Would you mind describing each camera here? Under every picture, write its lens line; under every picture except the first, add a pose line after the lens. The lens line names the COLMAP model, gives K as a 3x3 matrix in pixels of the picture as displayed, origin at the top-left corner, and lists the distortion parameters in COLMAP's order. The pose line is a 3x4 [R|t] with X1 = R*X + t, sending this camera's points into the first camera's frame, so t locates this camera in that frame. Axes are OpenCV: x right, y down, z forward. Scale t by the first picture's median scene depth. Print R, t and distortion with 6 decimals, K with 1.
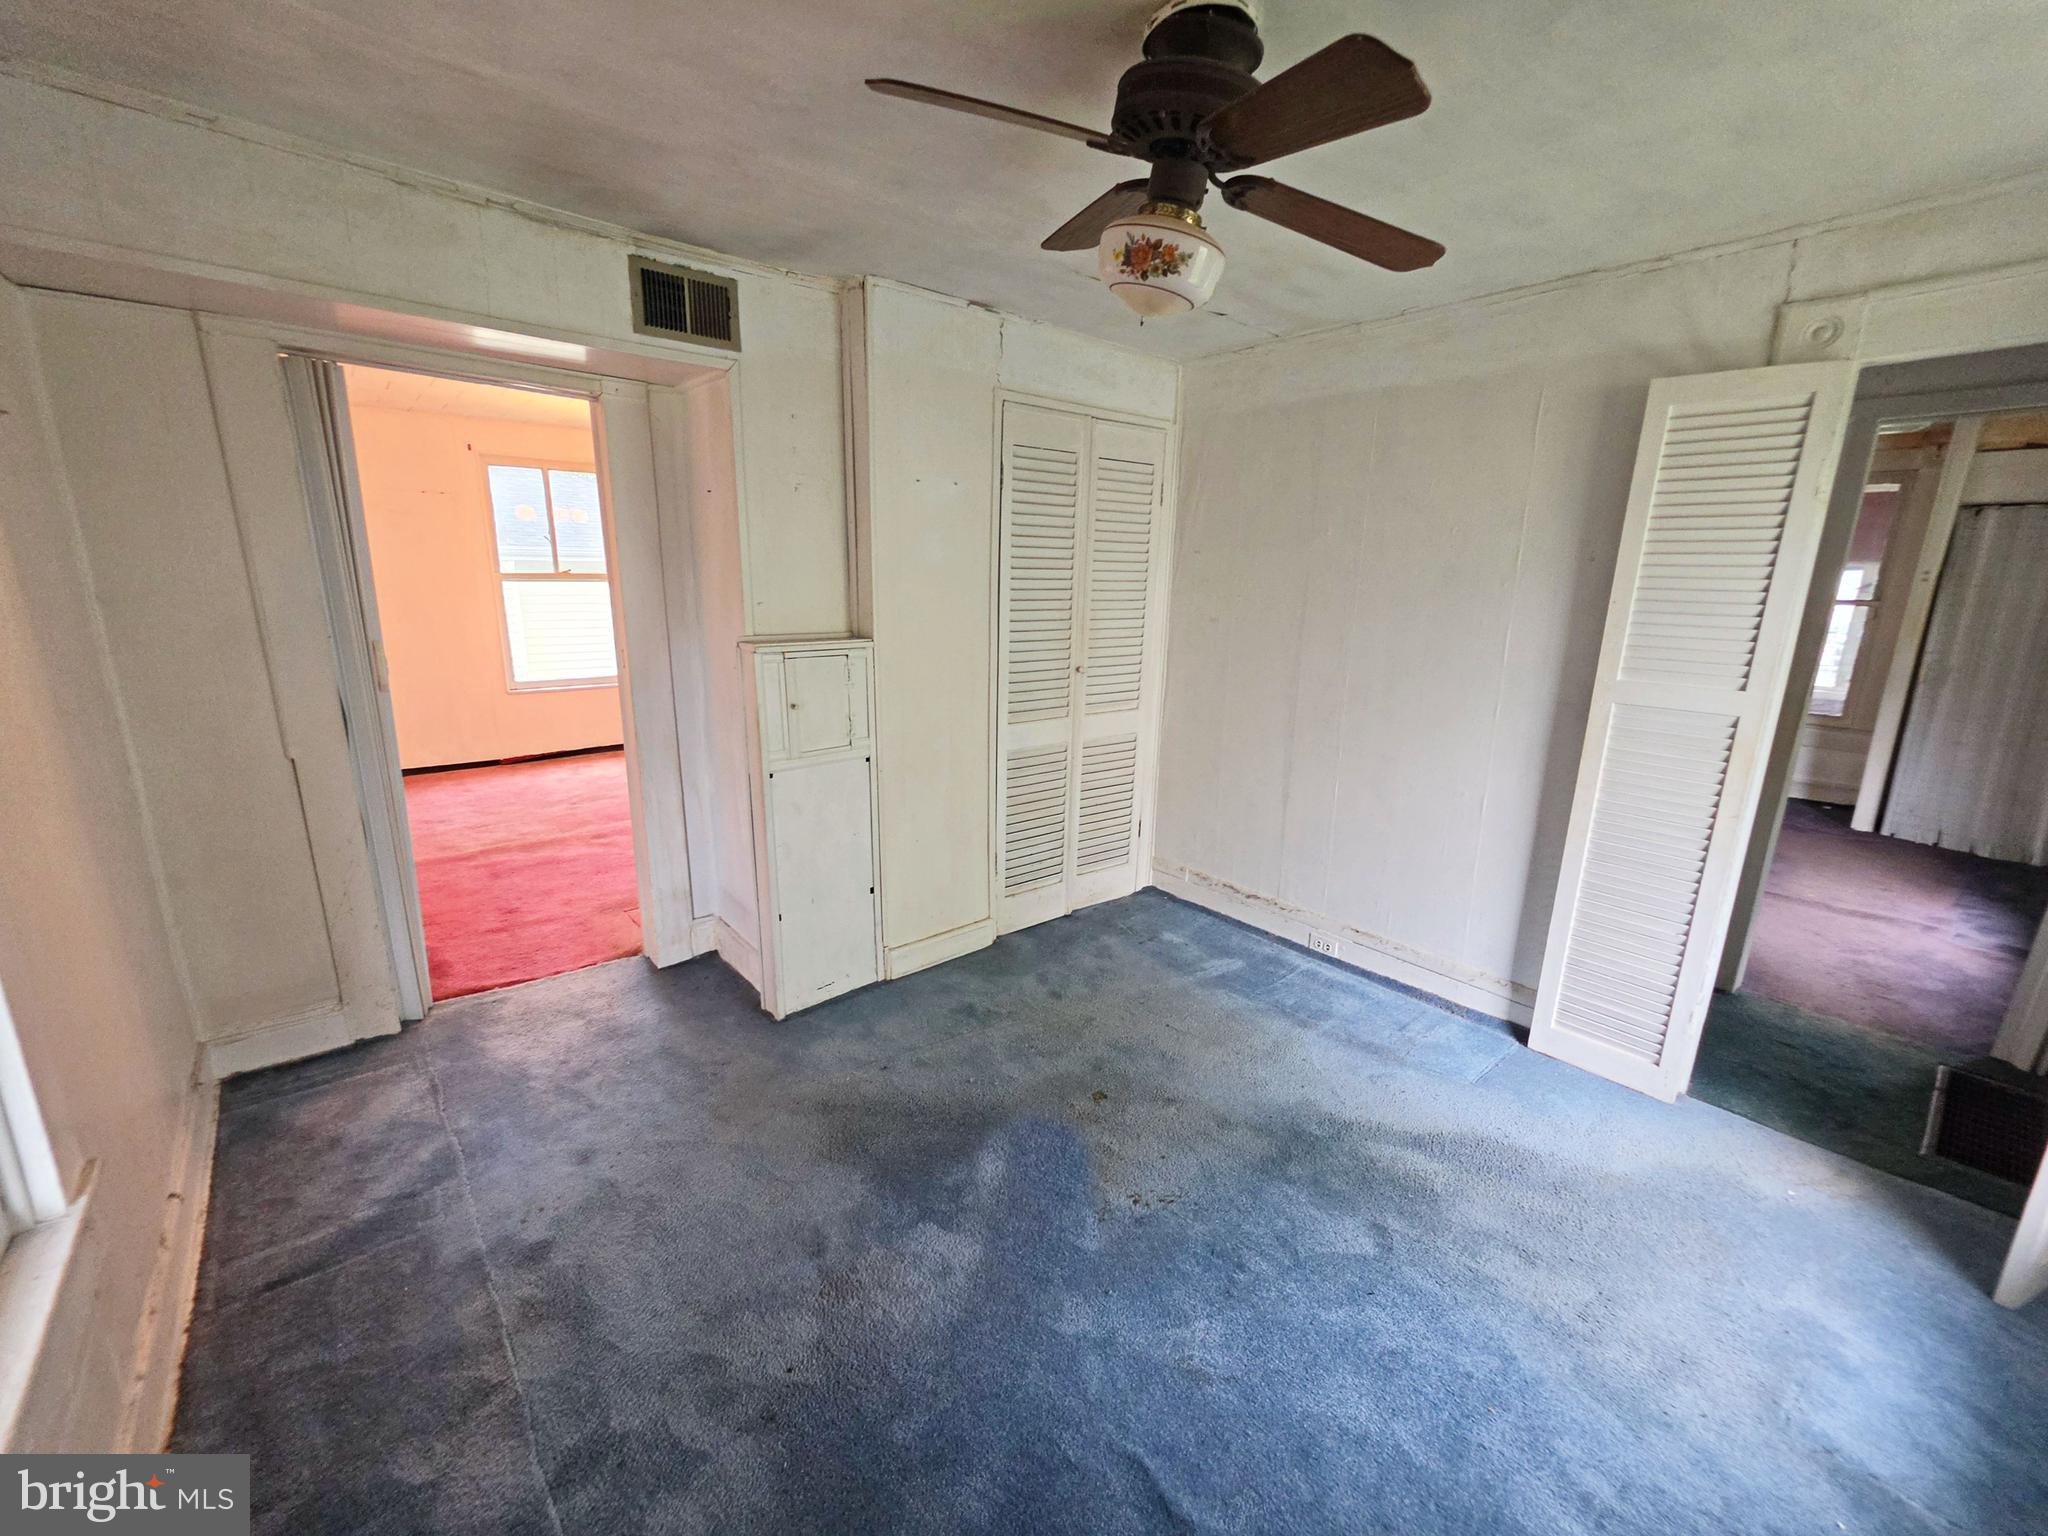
lens RADIAL K [[824.9, 0, 1026.3], [0, 824.9, 765.0], [0, 0, 1]] dist [0.004395, 0.000161]
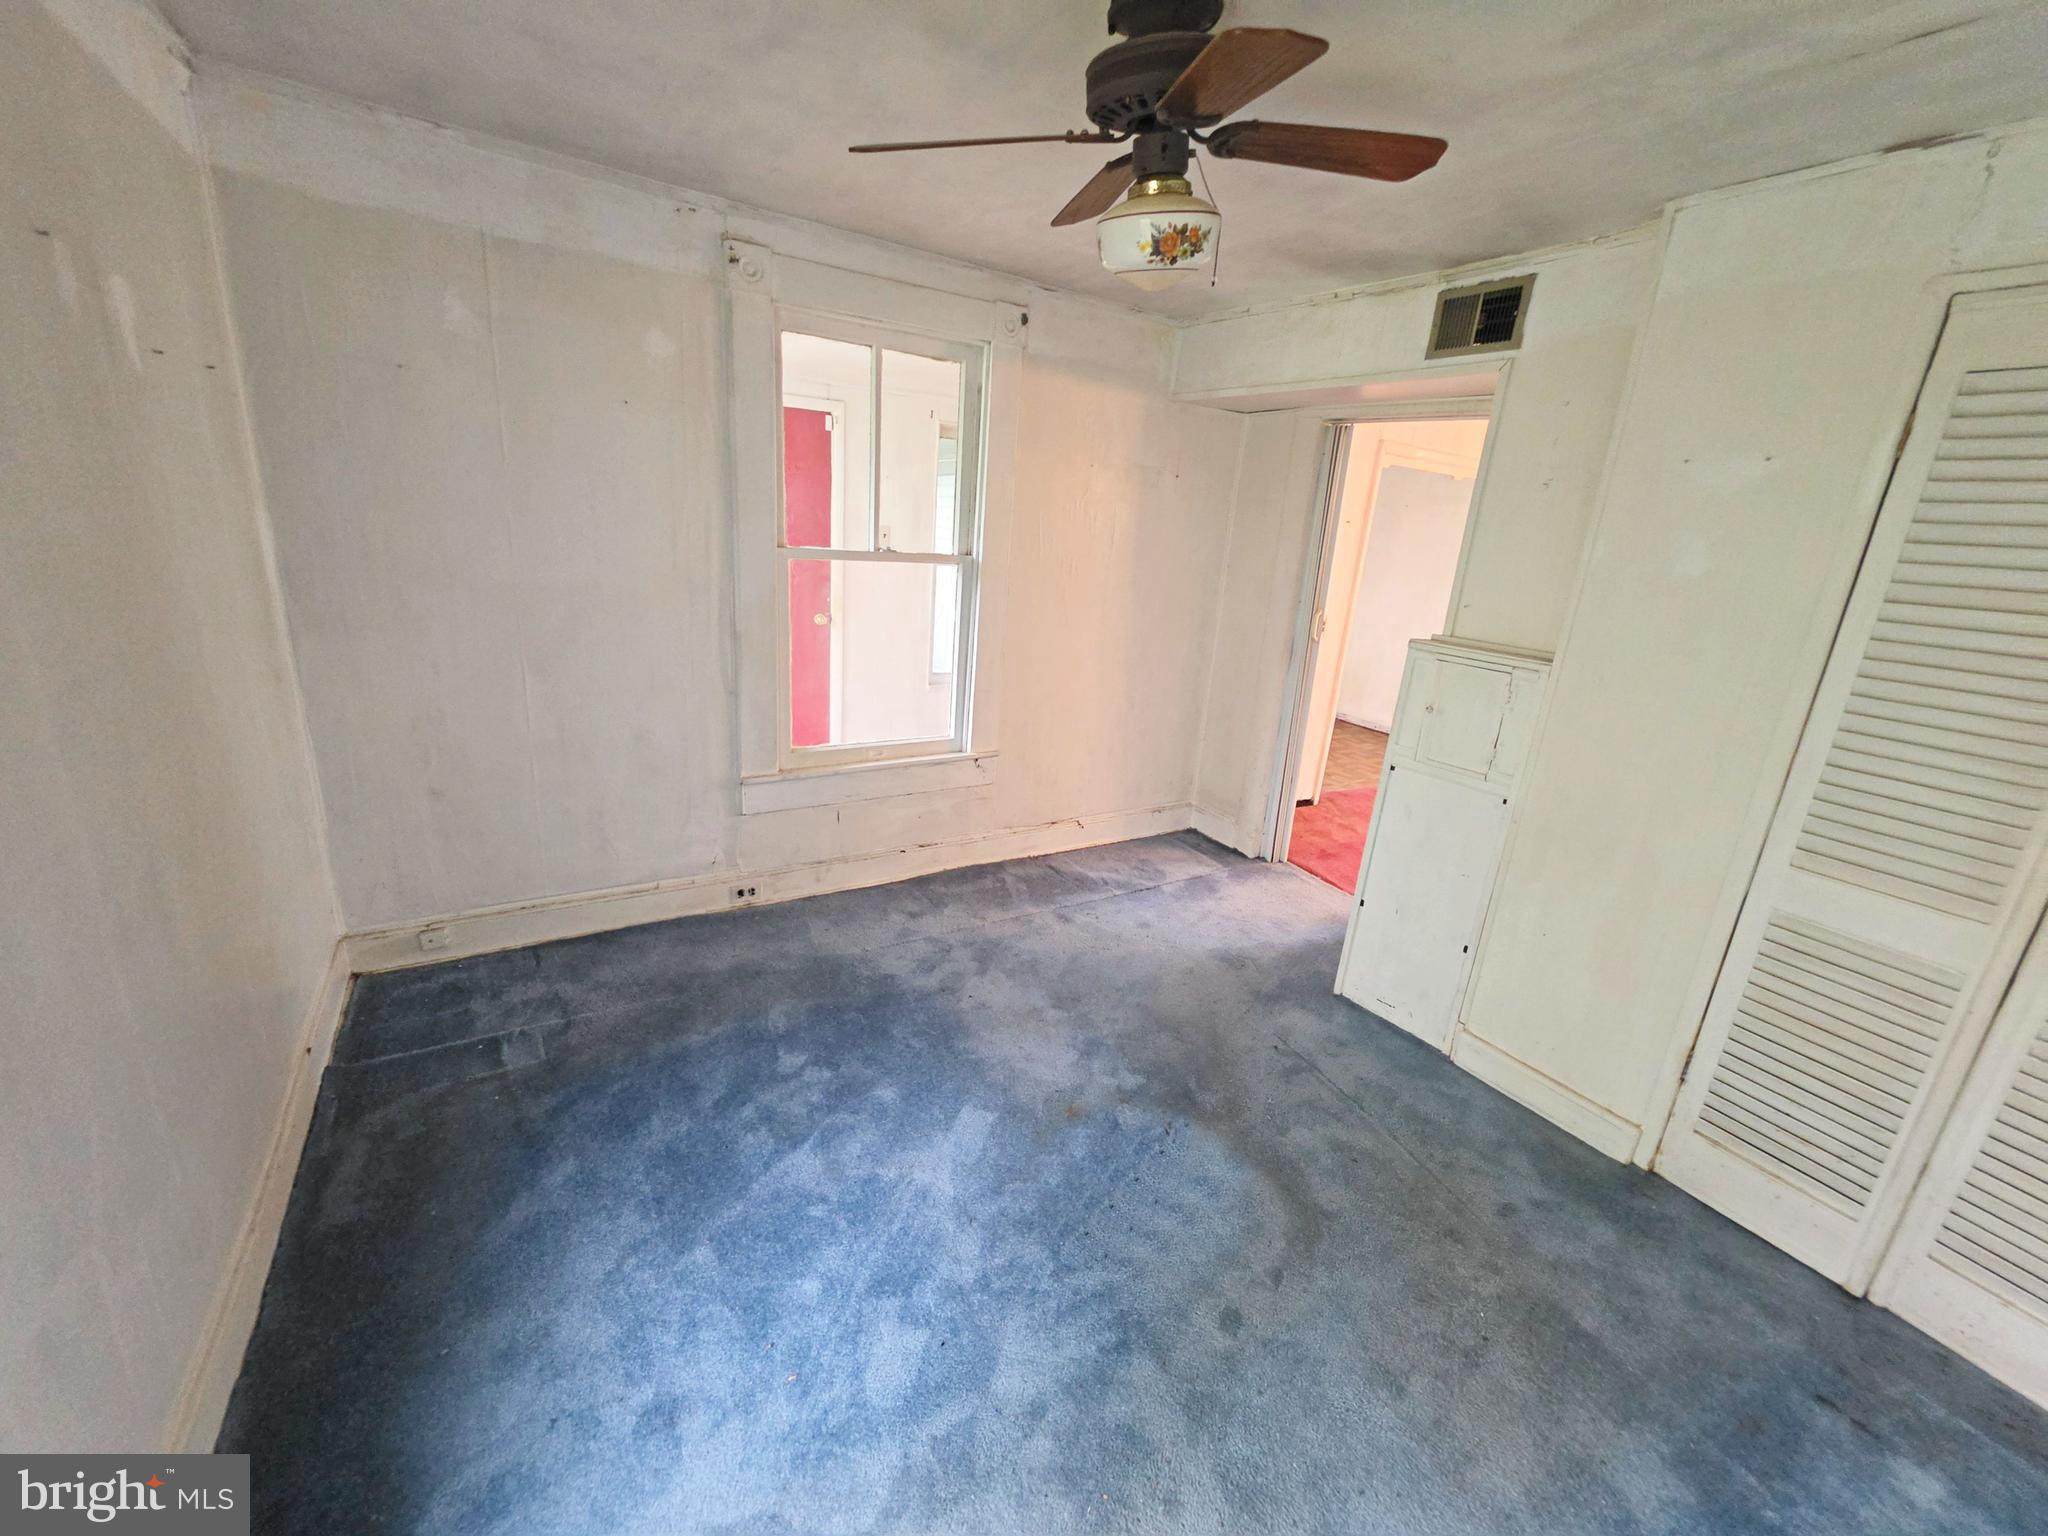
lens RADIAL K [[824.9, 0, 1029.2], [0, 824.9, 768.4], [0, 0, 1]] dist [0.004395, 0.000161]
pose [[-0.129680, 0.253589, -0.958580, 0.787041], [-0.313454, 0.906682, 0.282265, -0.145007], [0.940707, 0.337075, -0.038090, 0.659412]]
